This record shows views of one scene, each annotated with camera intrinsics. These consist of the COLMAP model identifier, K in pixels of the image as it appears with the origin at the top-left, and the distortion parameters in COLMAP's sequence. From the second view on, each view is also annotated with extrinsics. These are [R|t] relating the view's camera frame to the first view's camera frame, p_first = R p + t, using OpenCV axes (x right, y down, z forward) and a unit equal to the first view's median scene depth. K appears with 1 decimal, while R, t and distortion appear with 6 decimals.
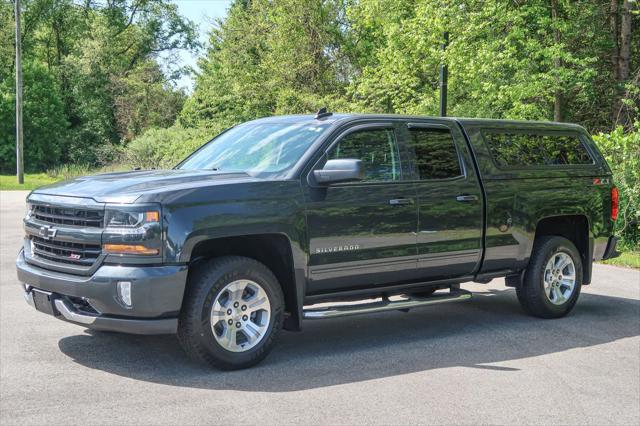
lens RADIAL K [[889.3, 0, 320.0], [0, 889.3, 213.0], [0, 0, 1]] dist [0.002207, -0.032937]
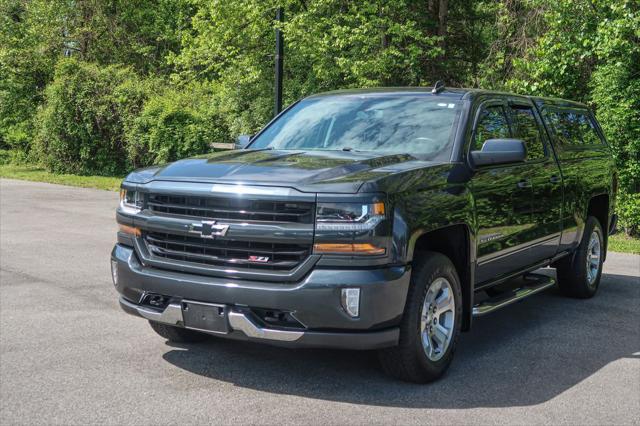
lens RADIAL K [[879.4, 0, 310.5], [0, 879.4, 213.1], [0, 0, 1]] dist [-0.005071, -0.010650]
pose [[0.949924, -0.020862, 0.311783, -0.445431], [0.010900, 0.999374, 0.033660, -0.017968], [-0.312290, -0.028576, 0.949557, 0.207070]]
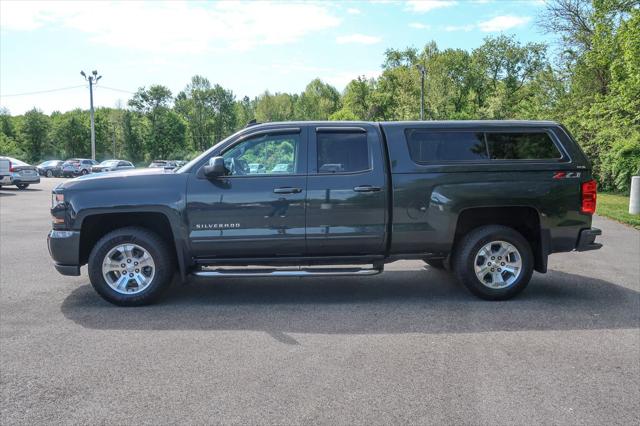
lens RADIAL K [[491.8, 0, 320.0], [0, 491.8, 213.0], [0, 0, 1]] dist [0.000180, -0.002635]
pose [[0.809682, 0.039148, -0.585561, 0.574460], [-0.021097, 0.999069, 0.037622, -0.008868], [0.586489, -0.018109, 0.809755, 0.511769]]
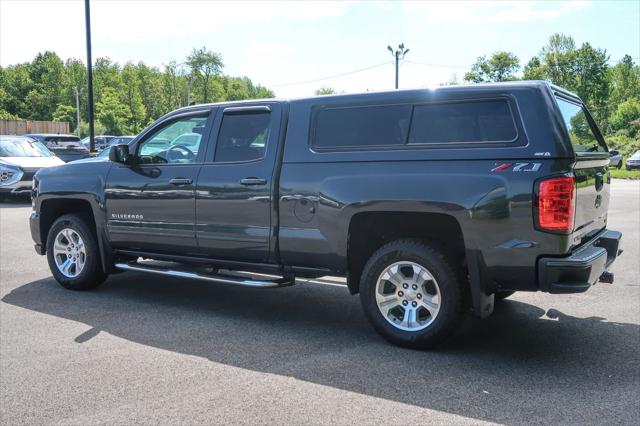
lens RADIAL K [[627.9, 0, 320.0], [0, 627.9, 213.0], [0, 0, 1]] dist [0.004155, -0.006113]
pose [[0.317867, 0.070622, -0.945501, 0.959364], [-0.048114, 0.997139, 0.058304, -0.029312], [0.946914, 0.026959, 0.320355, 0.991370]]
